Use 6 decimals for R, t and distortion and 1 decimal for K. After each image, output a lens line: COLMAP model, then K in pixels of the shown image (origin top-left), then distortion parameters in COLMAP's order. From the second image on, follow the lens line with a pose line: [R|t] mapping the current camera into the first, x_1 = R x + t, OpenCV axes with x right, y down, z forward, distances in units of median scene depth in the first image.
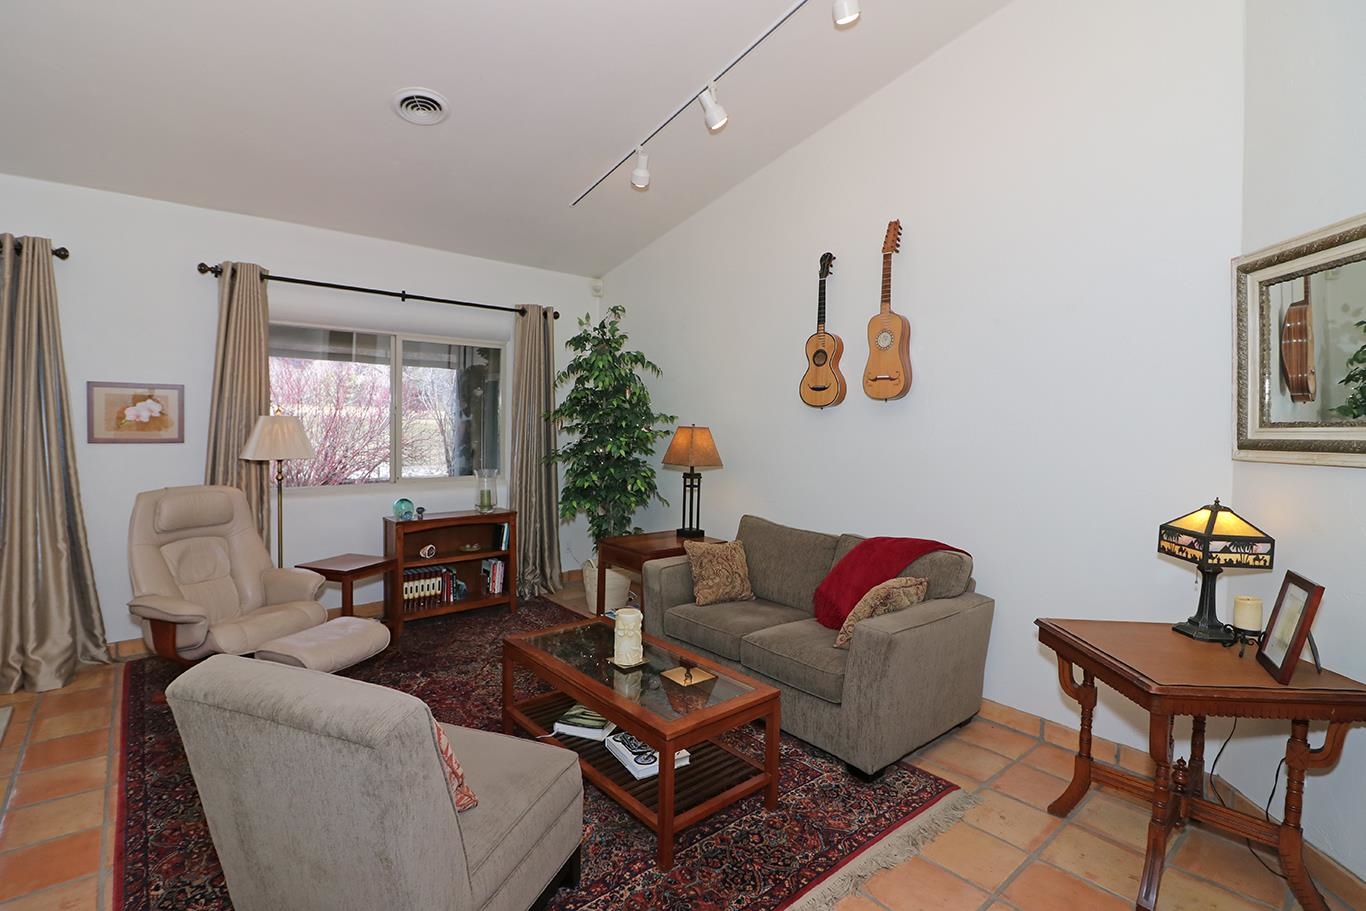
lens RADIAL K [[643.7, 0, 675.1], [0, 643.7, 438.3], [0, 0, 1]] dist [0.000616, -0.012304]
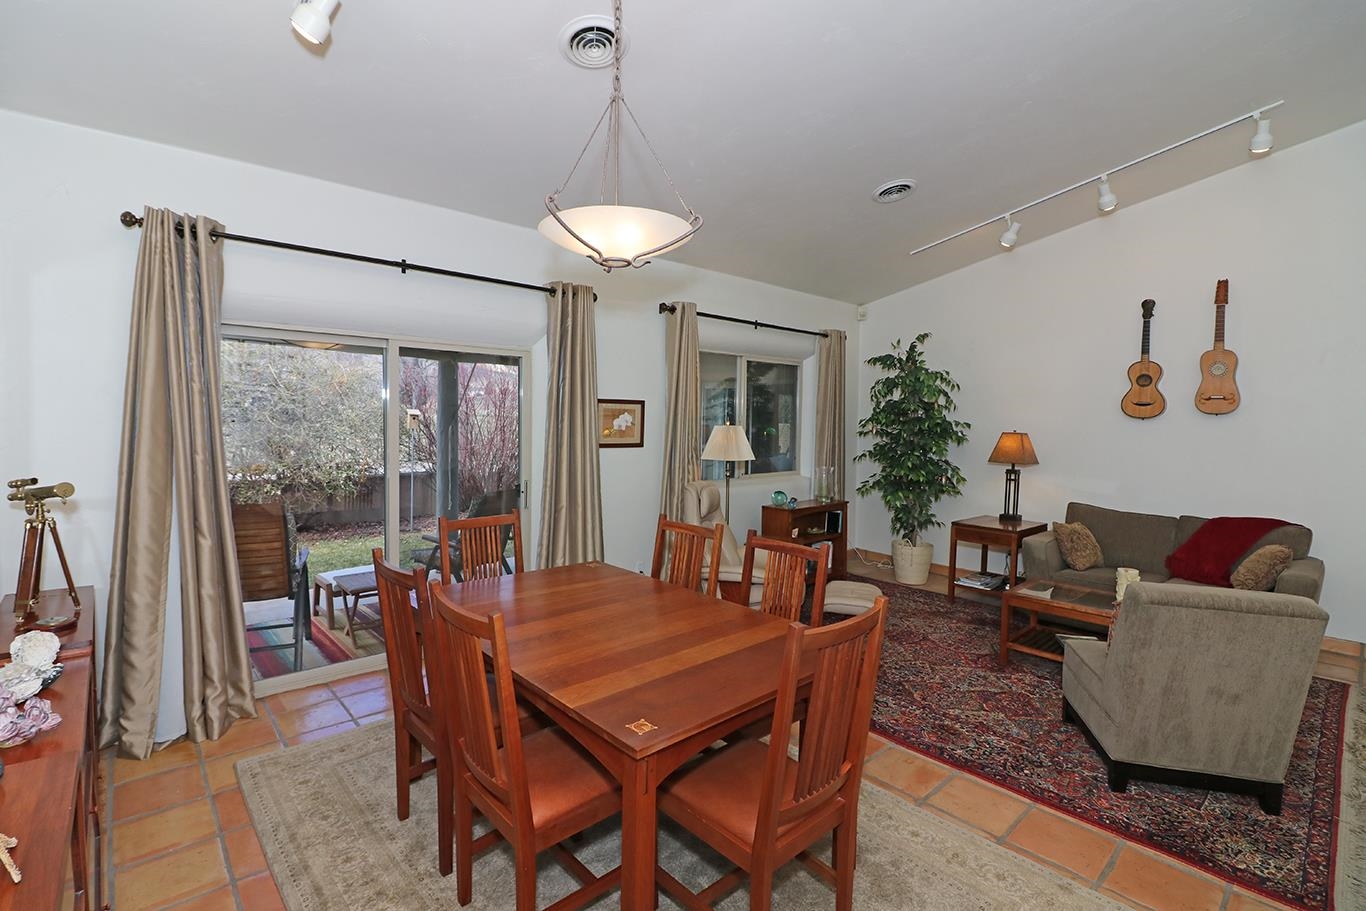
lens RADIAL K [[630.4, 0, 673.6], [0, 630.4, 436.4], [0, 0, 1]] dist [-0.008649, -0.008074]
pose [[0.999531, -0.001294, 0.030590, -0.746245], [0.001124, 0.999984, 0.005568, -0.020119], [-0.030597, -0.005531, 0.999516, -0.226705]]
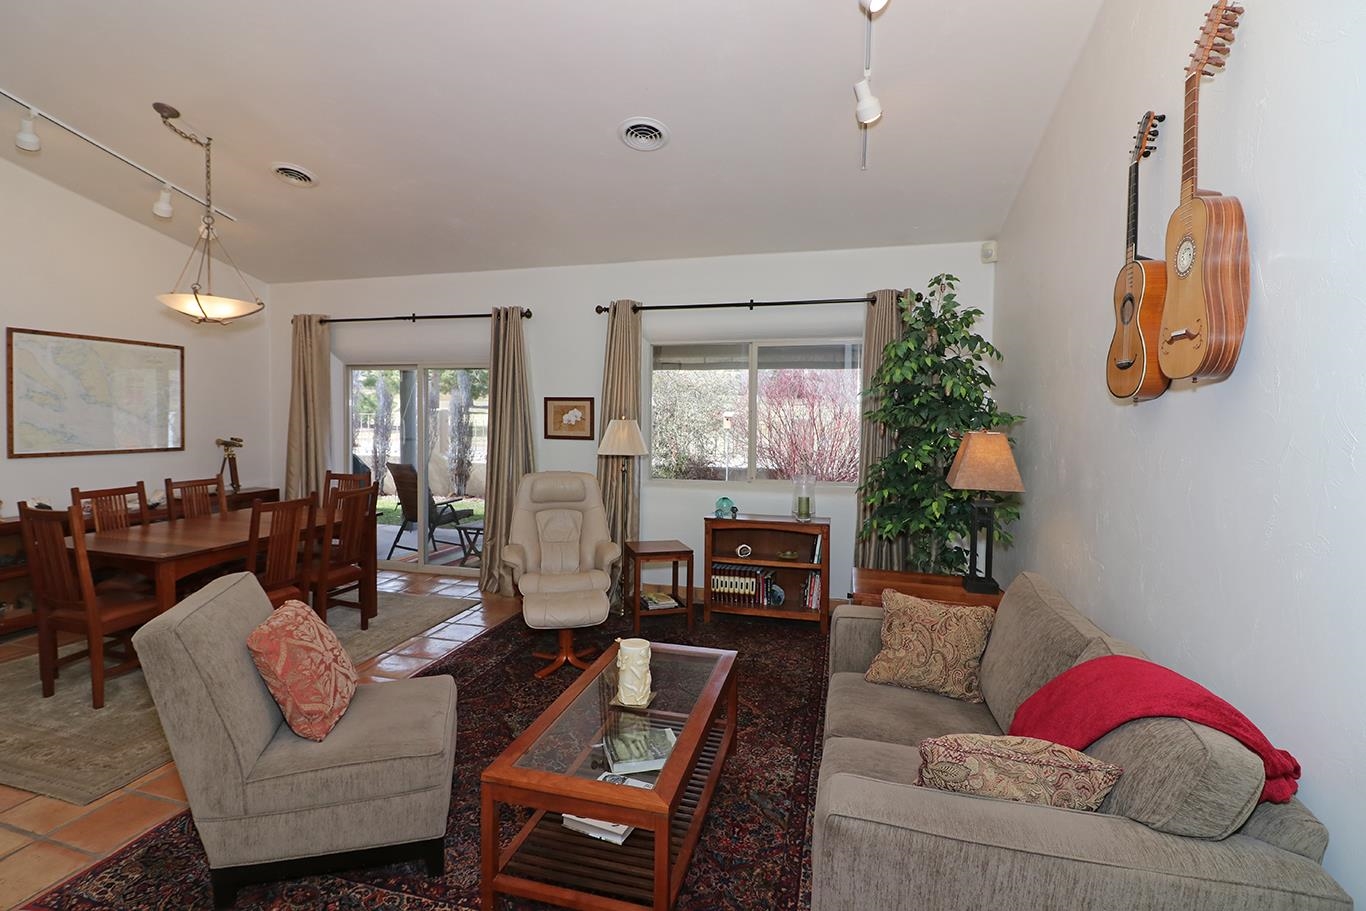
lens RADIAL K [[643.7, 0, 675.1], [0, 643.7, 438.3], [0, 0, 1]] dist [0.000616, -0.012304]
pose [[0.560782, 0.018530, -0.827756, 0.462270], [-0.022198, 0.999727, 0.007341, -0.010247], [0.827666, 0.014258, 0.561040, 0.377976]]
